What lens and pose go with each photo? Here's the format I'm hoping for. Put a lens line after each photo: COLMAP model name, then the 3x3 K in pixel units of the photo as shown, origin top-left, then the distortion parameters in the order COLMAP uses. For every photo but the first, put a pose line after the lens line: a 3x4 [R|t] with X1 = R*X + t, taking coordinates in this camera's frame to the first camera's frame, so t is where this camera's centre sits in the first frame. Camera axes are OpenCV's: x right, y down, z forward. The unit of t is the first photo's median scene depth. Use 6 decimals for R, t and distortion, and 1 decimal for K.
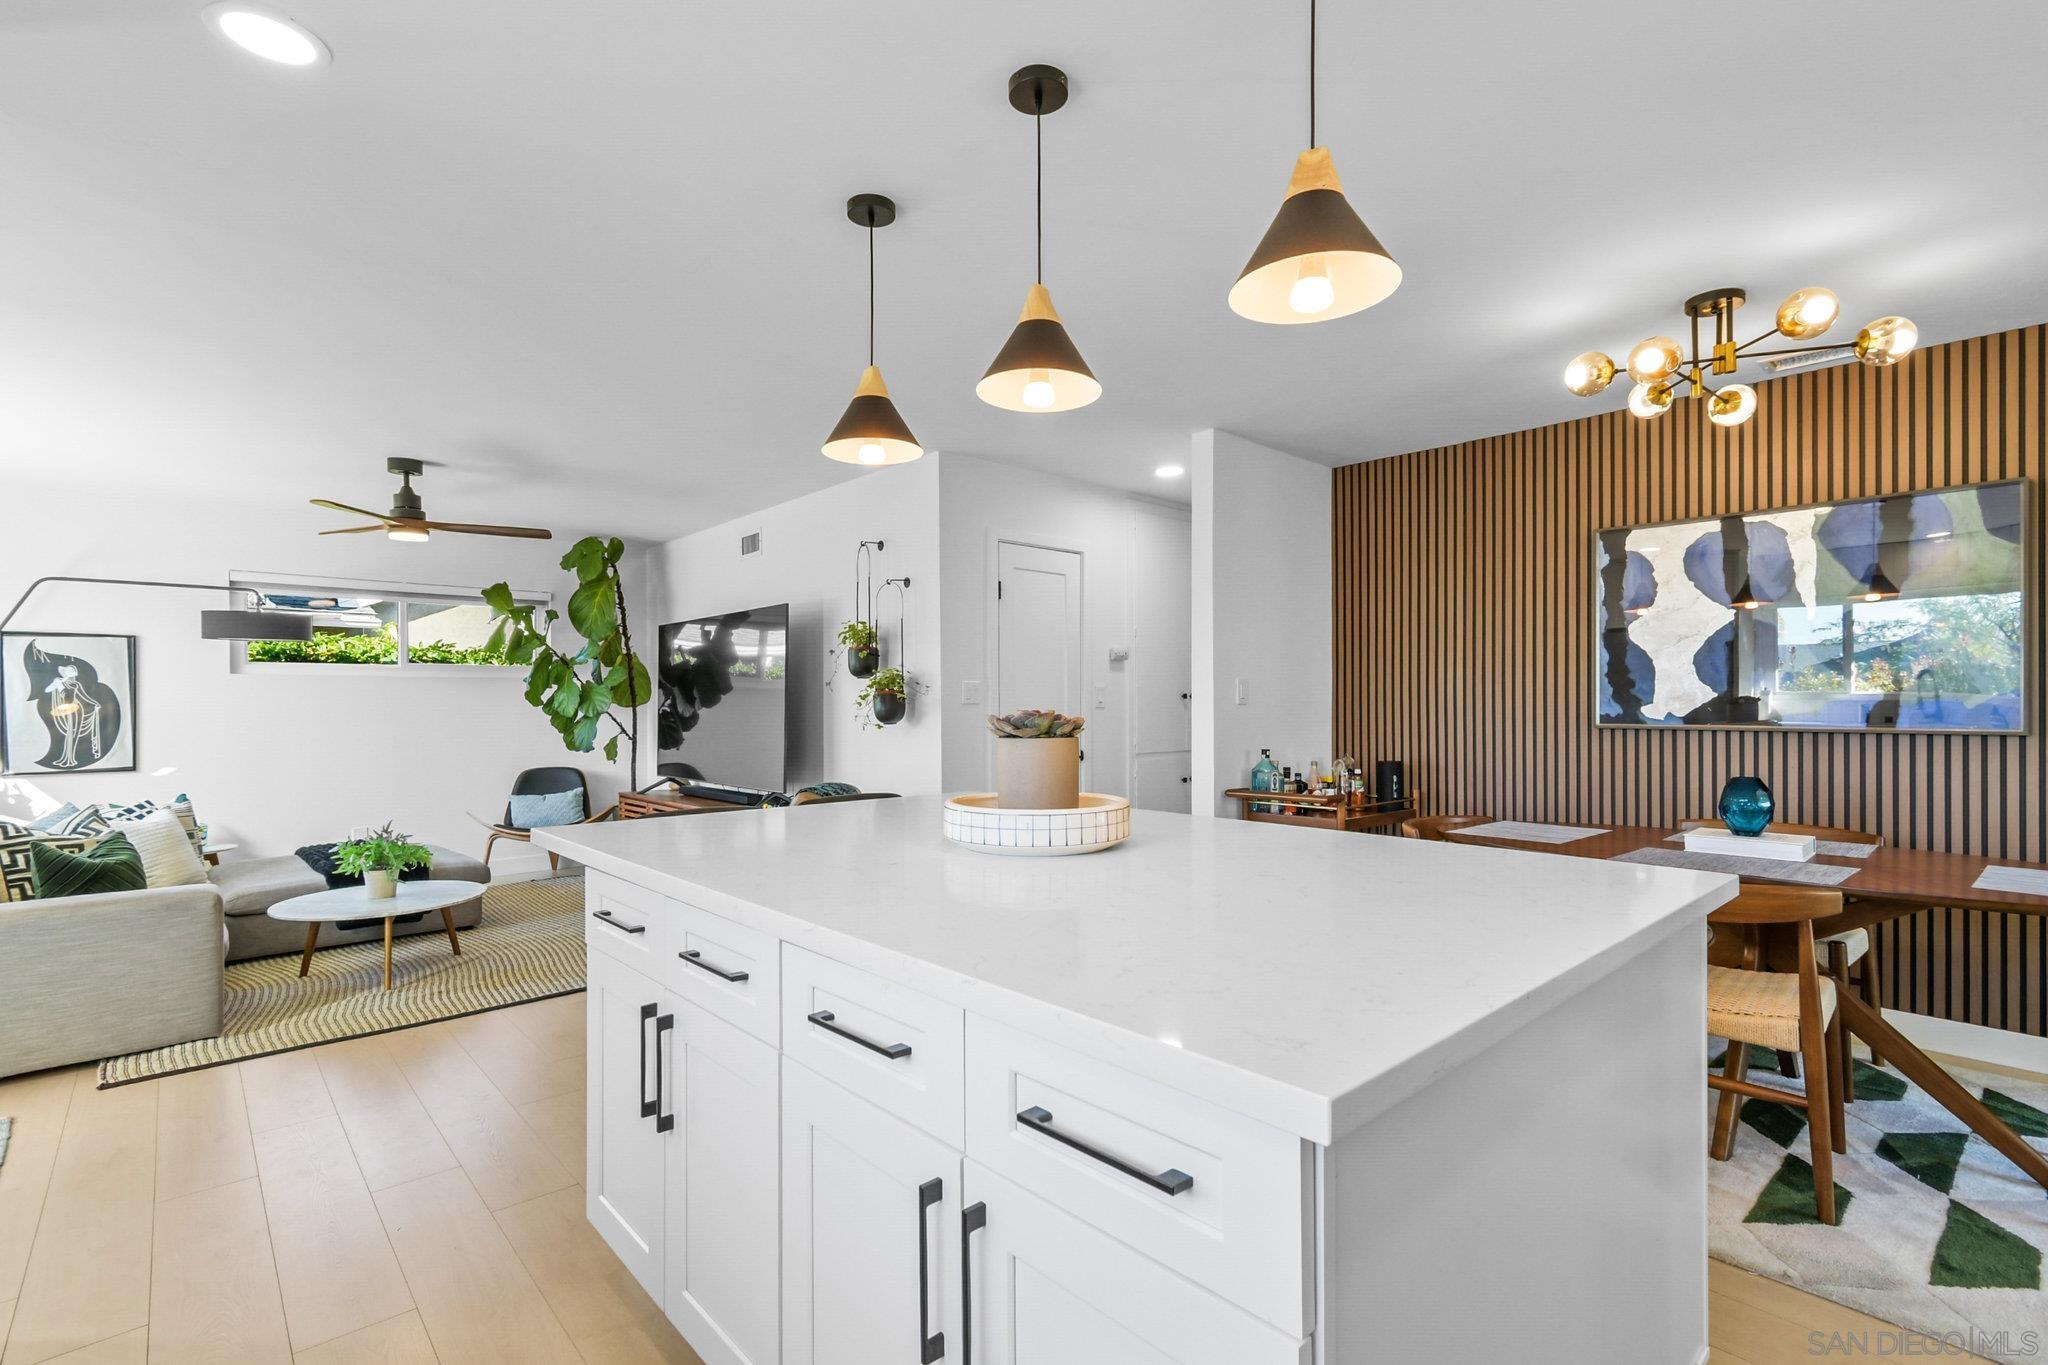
lens RADIAL K [[934.0, 0, 1020.4], [0, 934.0, 698.5], [0, 0, 1]] dist [-0.000219, 0.001032]
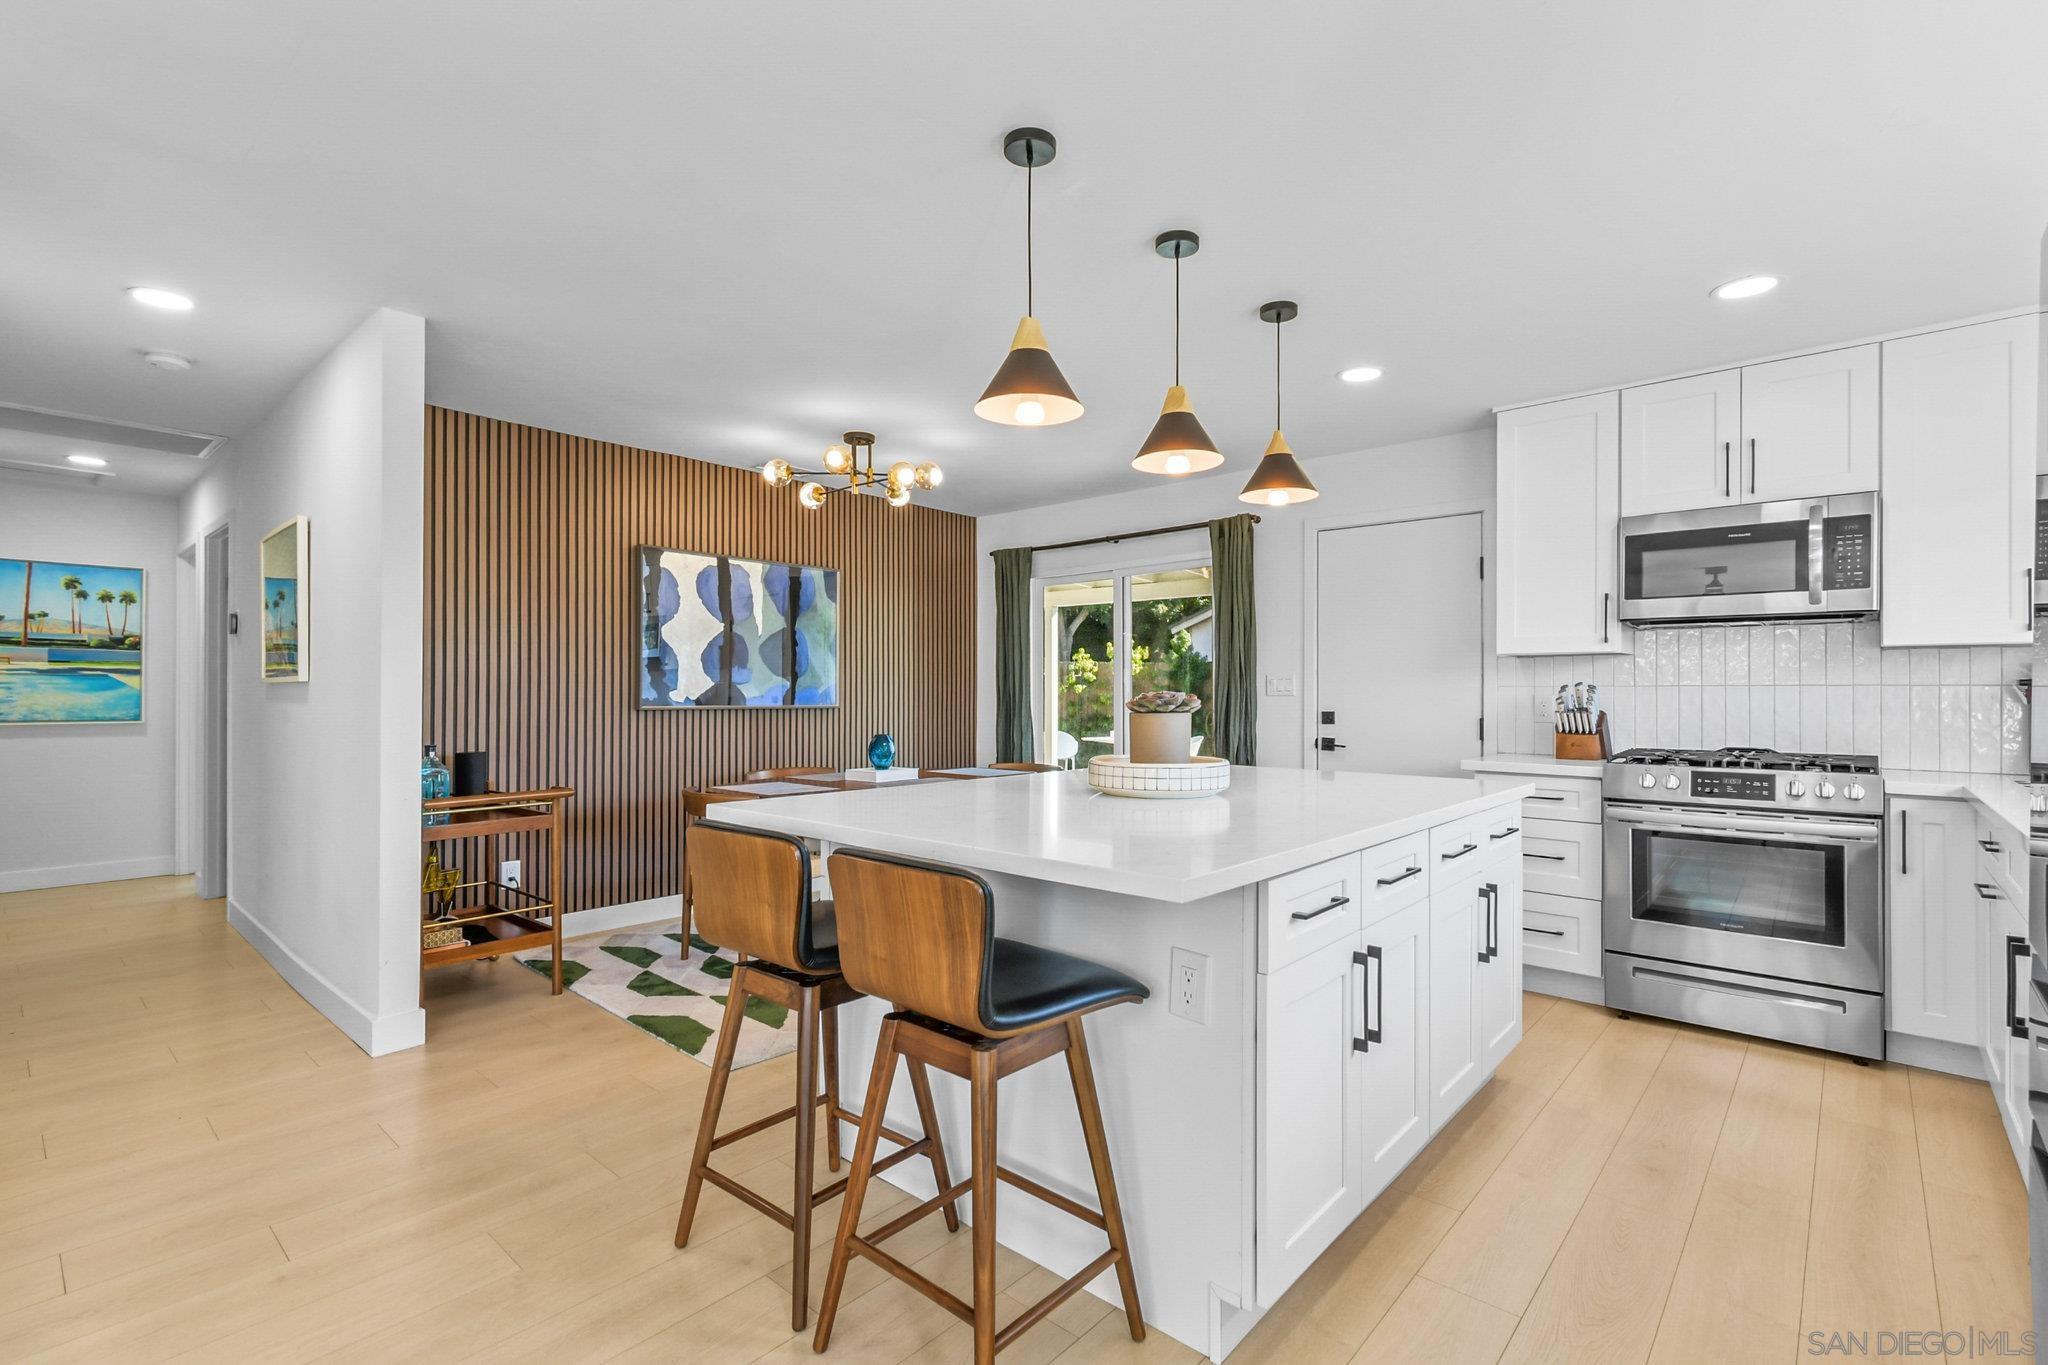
lens RADIAL K [[934.0, 0, 1020.5], [0, 934.0, 686.6], [0, 0, 1]] dist [-0.000219, 0.001032]
pose [[-0.106117, 0.009662, 0.994307, -0.548834], [-0.006633, 0.999924, -0.010424, 0.009466], [-0.994331, -0.007702, -0.106045, 0.565281]]
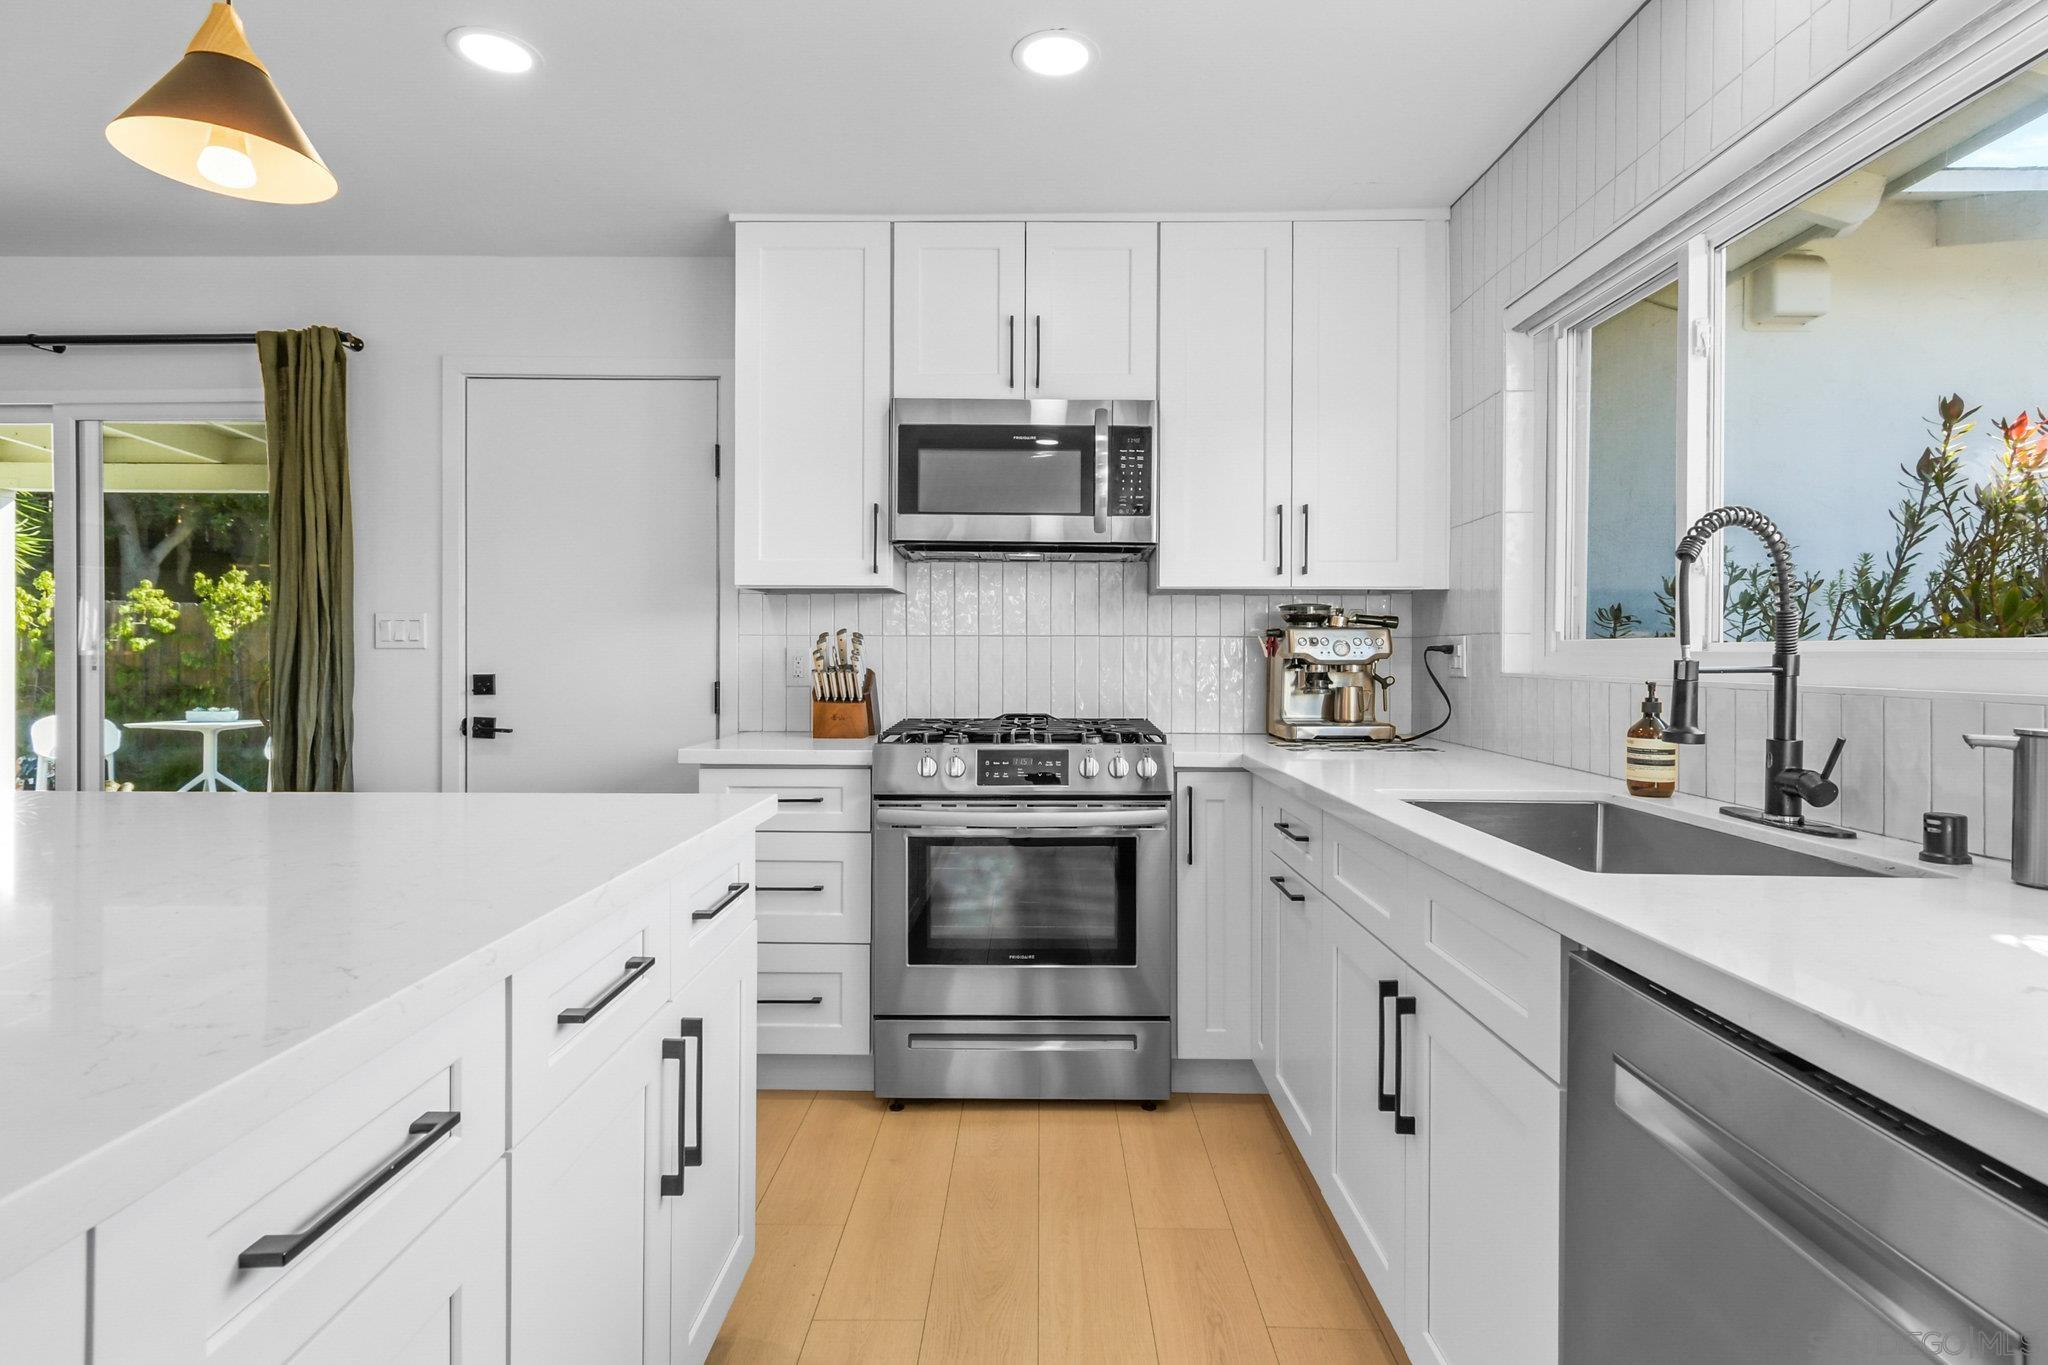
lens RADIAL K [[1042.8, 0, 1030.0], [0, 1042.8, 668.8], [0, 0, 1]] dist [0.006230, 0.000168]
pose [[-0.737071, -0.006671, 0.675782, -0.297500], [-0.004008, 0.999977, 0.005499, 0.014949], [-0.675803, 0.001344, -0.737081, 0.380288]]
